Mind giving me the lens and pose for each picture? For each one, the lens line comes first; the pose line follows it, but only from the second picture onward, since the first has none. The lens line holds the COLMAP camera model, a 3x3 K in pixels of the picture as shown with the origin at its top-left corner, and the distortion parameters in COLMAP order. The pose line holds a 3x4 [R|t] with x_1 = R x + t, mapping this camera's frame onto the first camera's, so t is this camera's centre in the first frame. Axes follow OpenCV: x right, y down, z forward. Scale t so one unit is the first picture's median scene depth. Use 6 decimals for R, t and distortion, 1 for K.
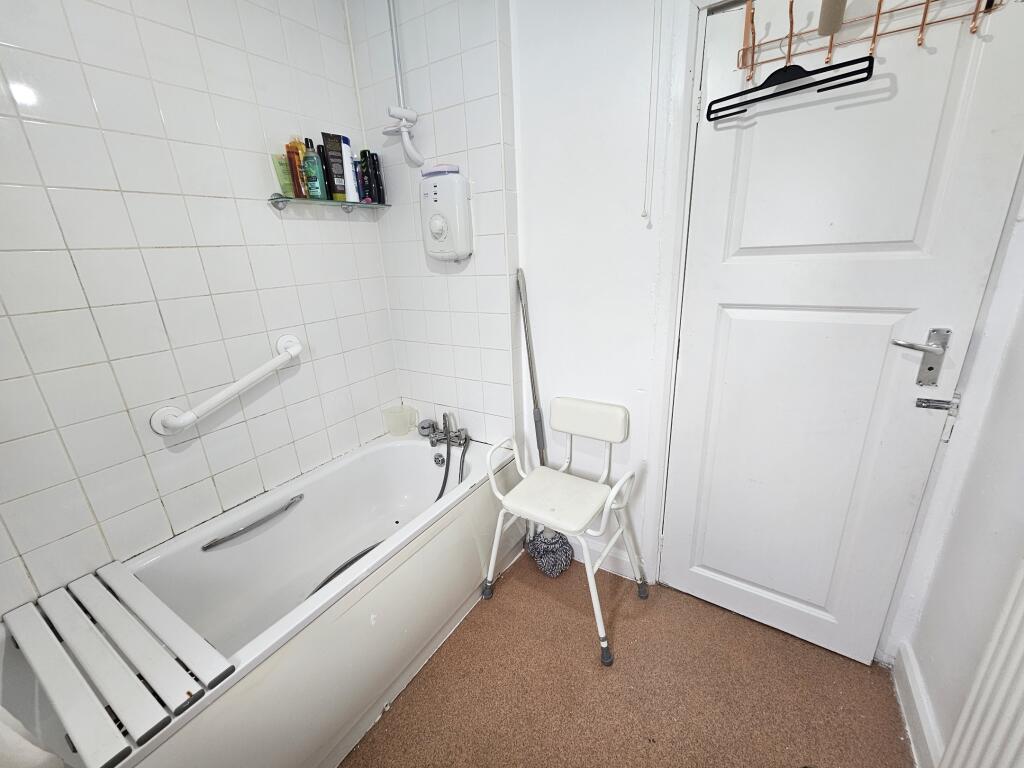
lens RADIAL K [[418.5, 0, 509.1], [0, 418.5, 390.5], [0, 0, 1]] dist [0.000177, -0.000769]
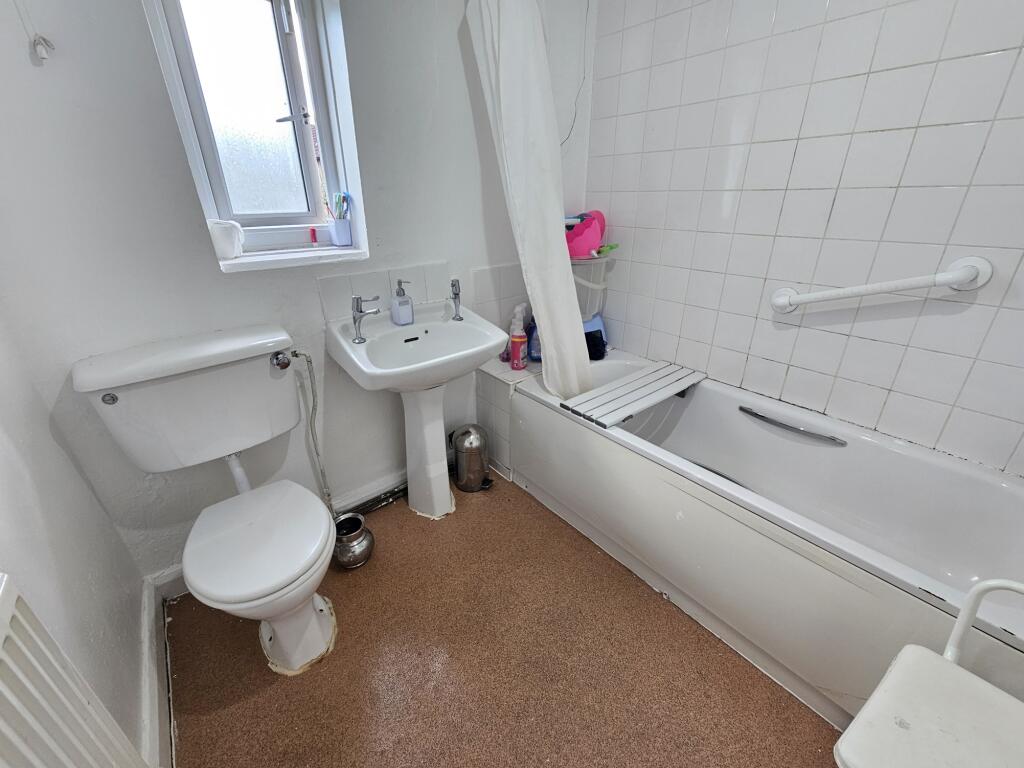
lens RADIAL K [[418.5, 0, 509.1], [0, 418.5, 390.5], [0, 0, 1]] dist [0.000177, -0.000769]
pose [[-0.340203, 0.452591, -0.824271, 0.474387], [-0.257259, 0.798320, 0.544521, -0.150543], [0.904478, 0.397299, -0.155158, 0.552024]]
